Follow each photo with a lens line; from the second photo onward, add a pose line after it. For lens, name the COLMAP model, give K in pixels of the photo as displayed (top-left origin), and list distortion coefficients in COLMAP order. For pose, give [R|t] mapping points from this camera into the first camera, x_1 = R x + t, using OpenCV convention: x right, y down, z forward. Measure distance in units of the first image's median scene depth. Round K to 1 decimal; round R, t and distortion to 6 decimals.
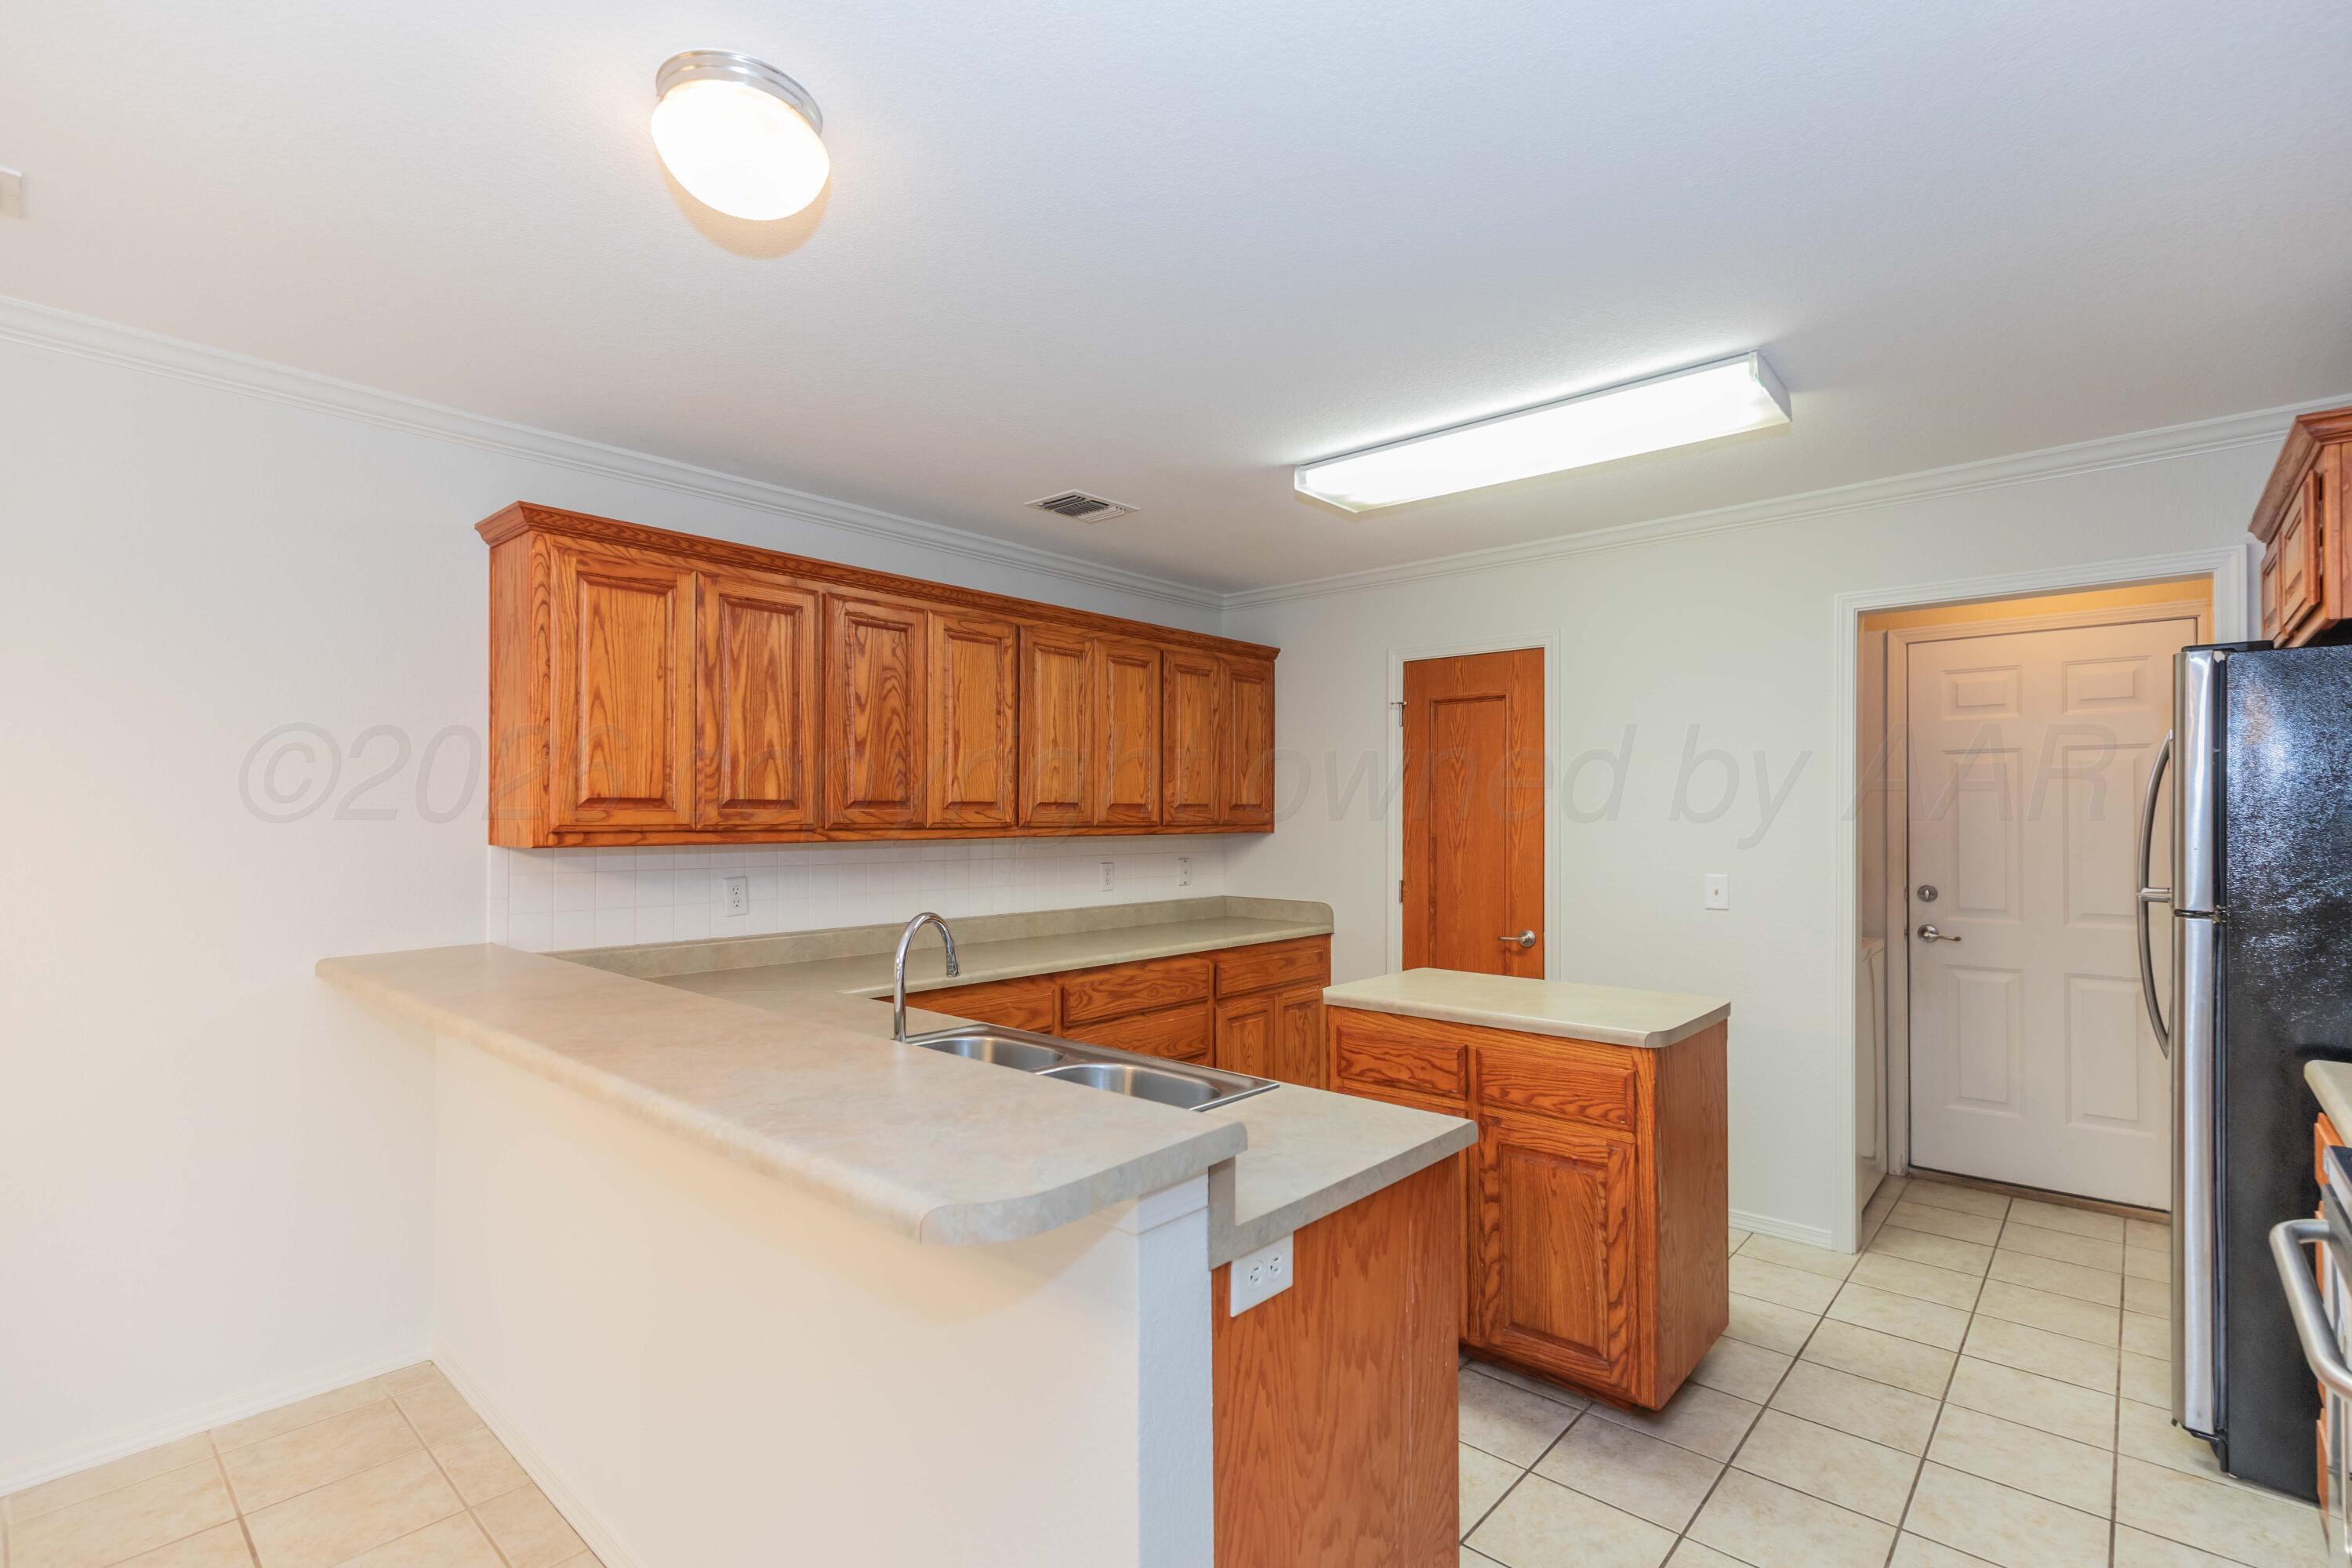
lens RADIAL K [[1063.9, 0, 1172.8], [0, 1063.9, 815.2], [0, 0, 1]] dist [-0.000803, -0.000114]
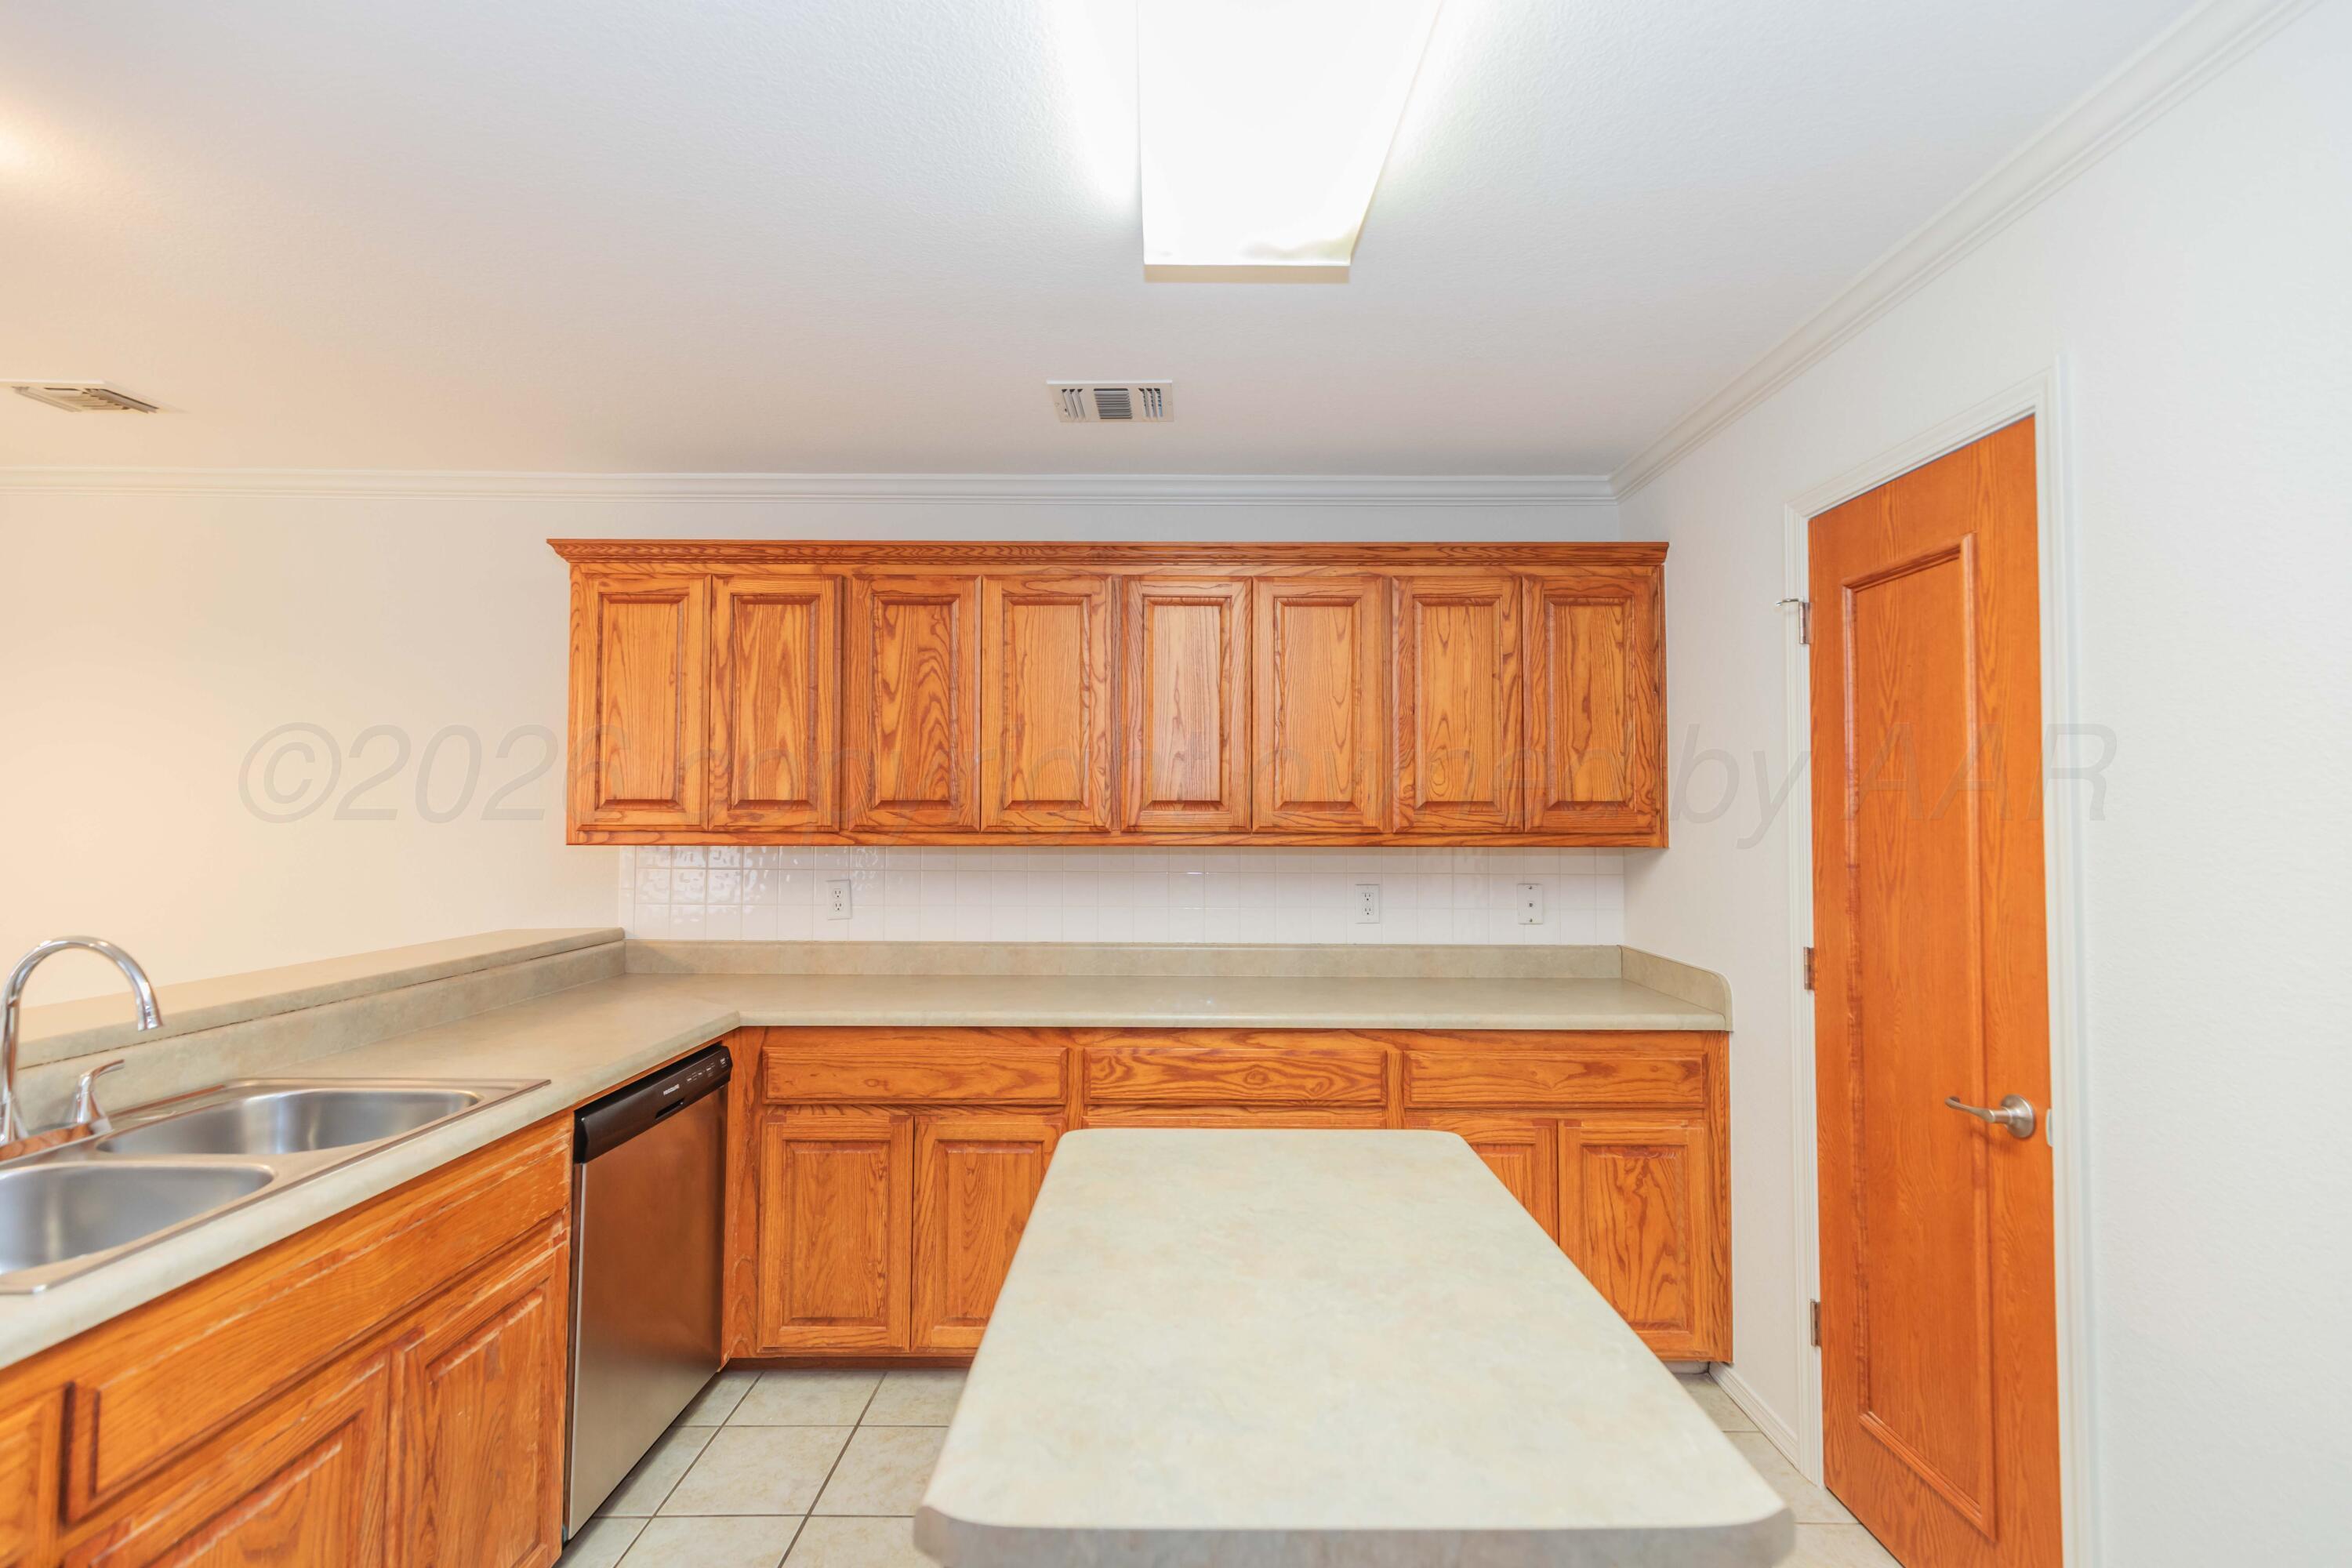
lens RADIAL K [[1046.6, 0, 1176.0], [0, 1046.6, 784.0], [0, 0, 1]] dist [0.002373, -0.000411]
pose [[0.668846, -0.022512, -0.743060, 0.502306], [-0.003334, 0.999441, -0.033280, 0.001128], [0.743393, 0.024736, 0.668397, 0.572391]]
